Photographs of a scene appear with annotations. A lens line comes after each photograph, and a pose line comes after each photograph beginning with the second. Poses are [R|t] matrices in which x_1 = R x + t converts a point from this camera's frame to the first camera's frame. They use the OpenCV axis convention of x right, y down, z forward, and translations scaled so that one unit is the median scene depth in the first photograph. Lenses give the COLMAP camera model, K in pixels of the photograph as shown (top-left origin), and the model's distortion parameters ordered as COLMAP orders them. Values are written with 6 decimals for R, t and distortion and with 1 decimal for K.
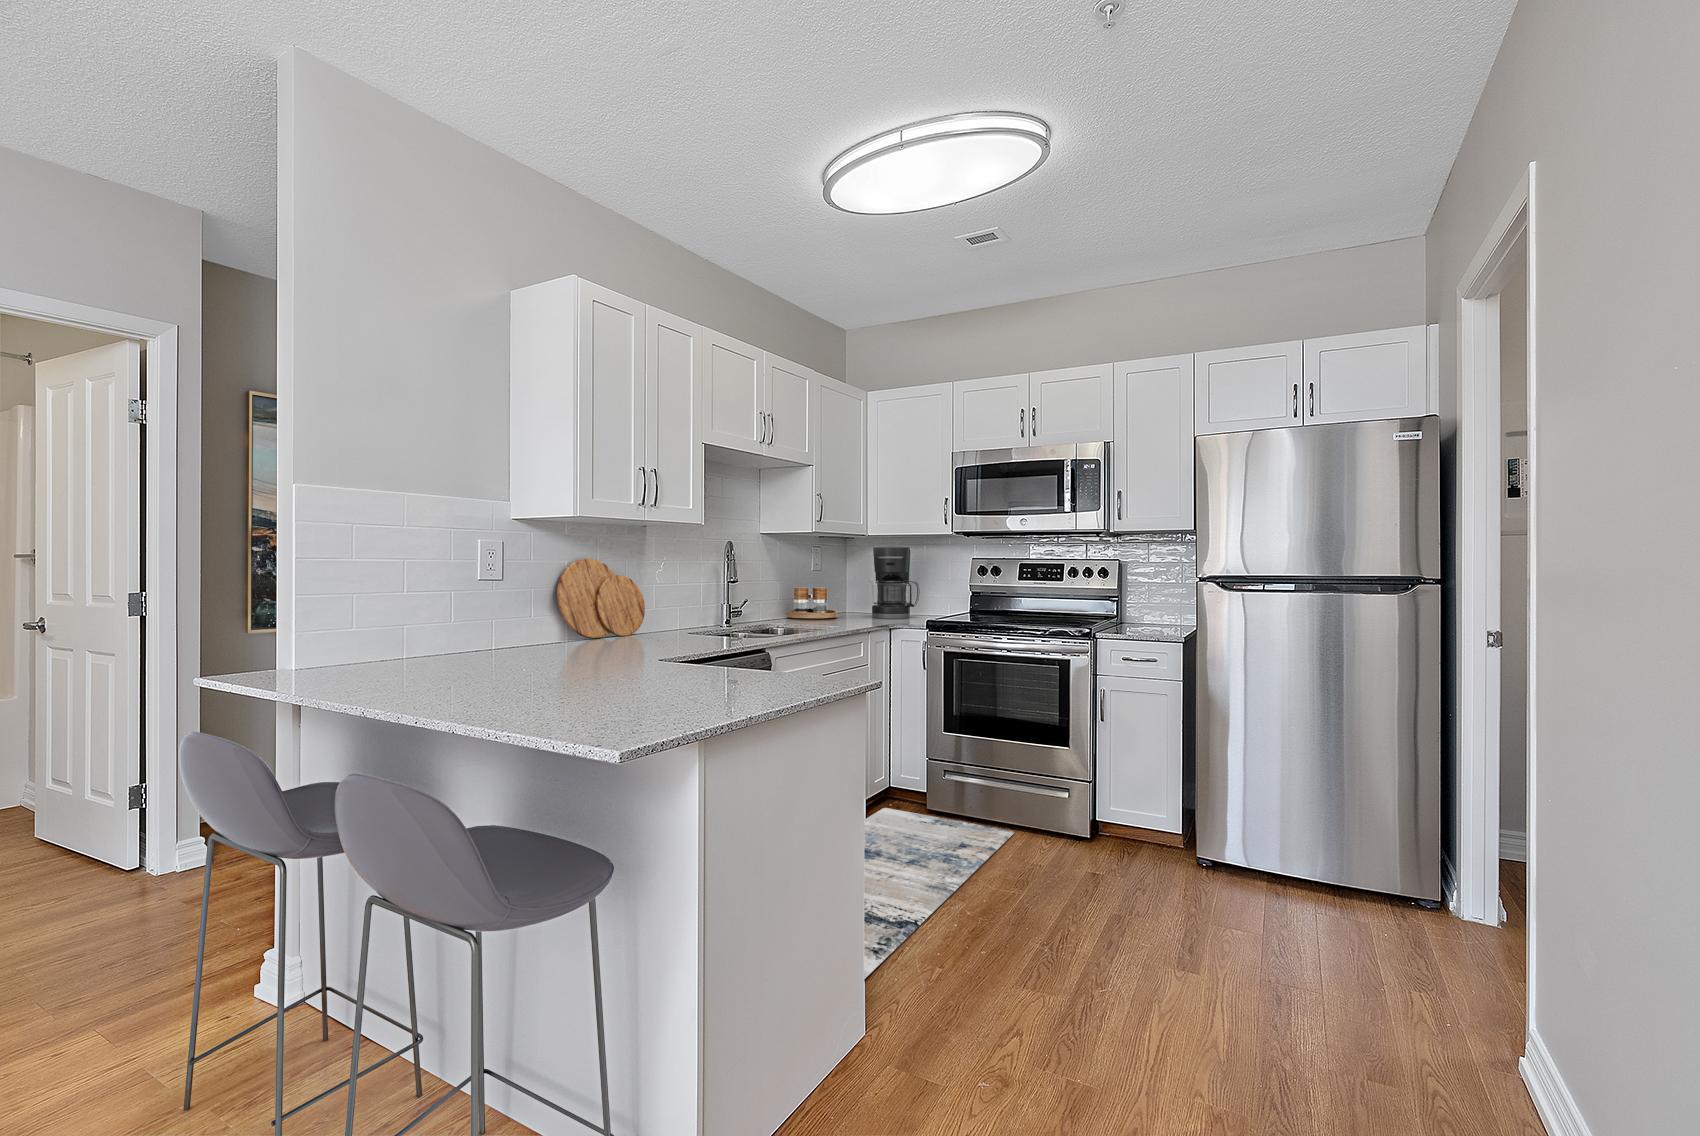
lens RADIAL K [[770.6, 0, 854.4], [0, 770.6, 569.9], [0, 0, 1]] dist [0.004075, 0.000354]
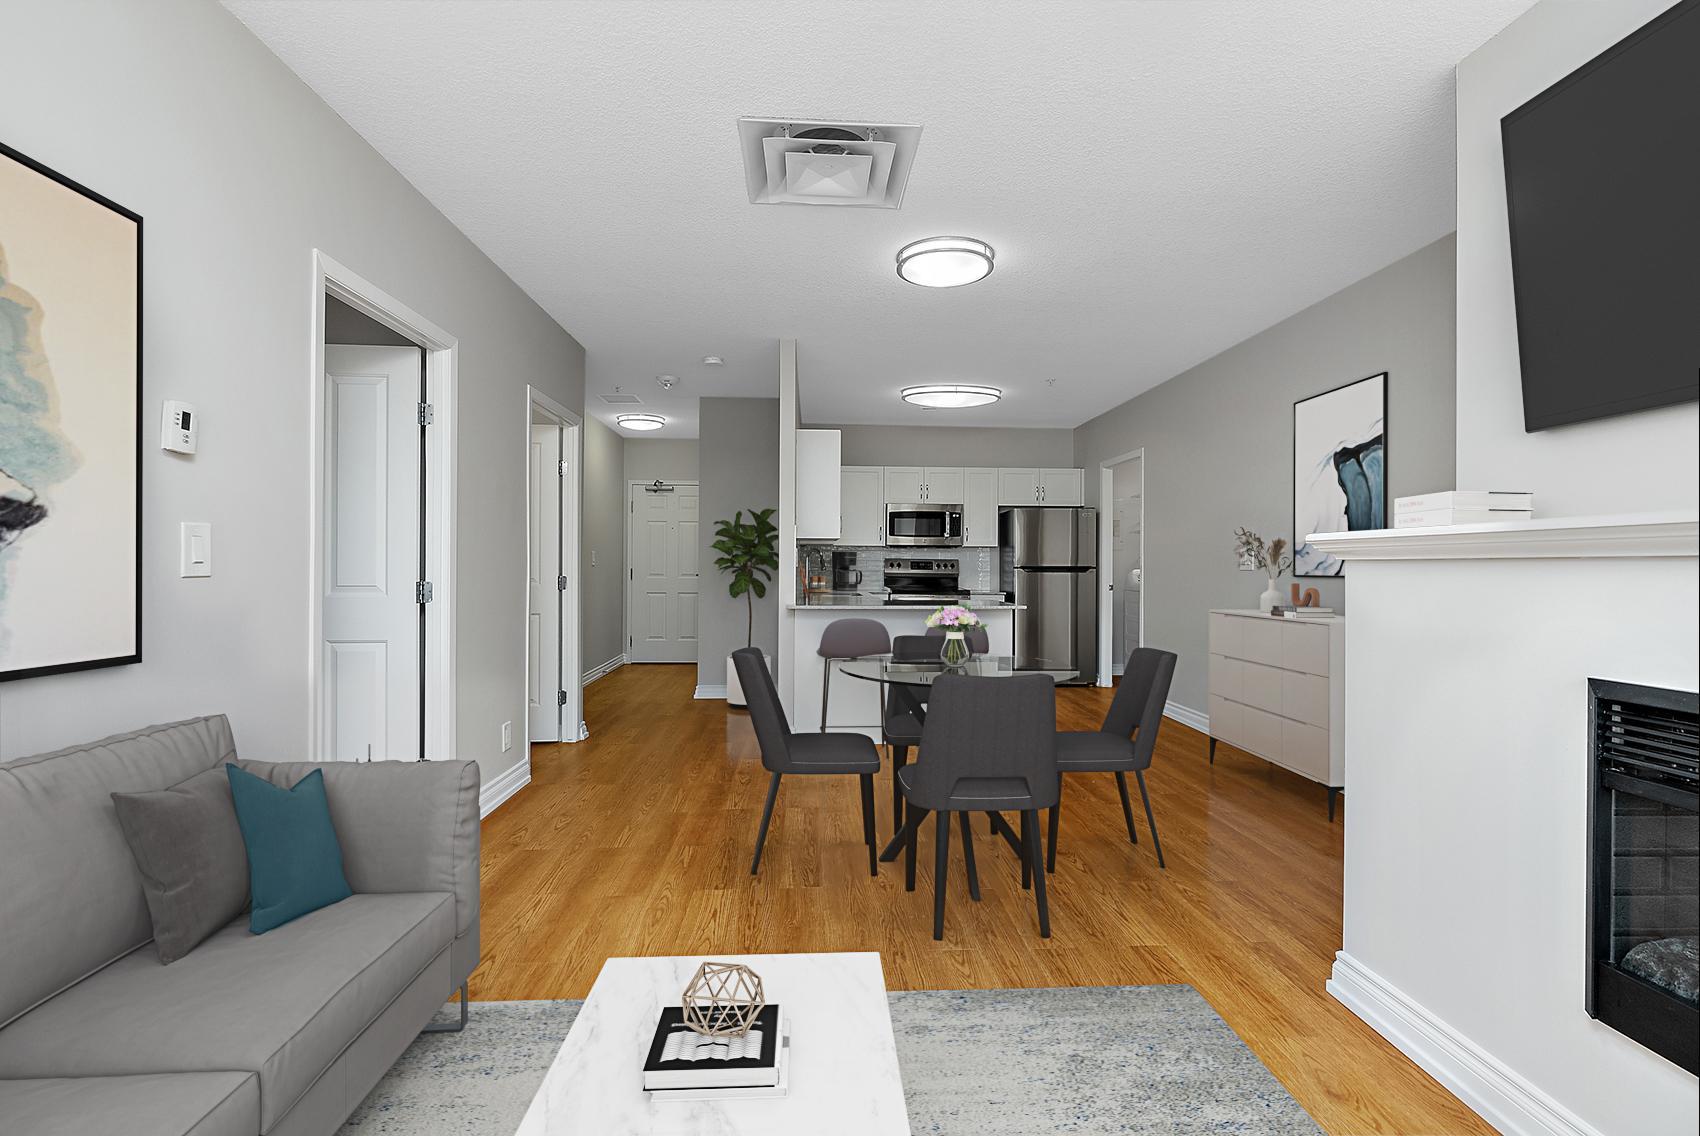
lens RADIAL K [[770.6, 0, 851.6], [0, 770.6, 565.5], [0, 0, 1]] dist [0.004075, 0.000354]
pose [[0.840511, 0.003385, 0.541785, -1.028838], [0.000811, 0.999971, -0.007506, 0.018468], [-0.541795, 0.006749, 0.840484, -0.595700]]
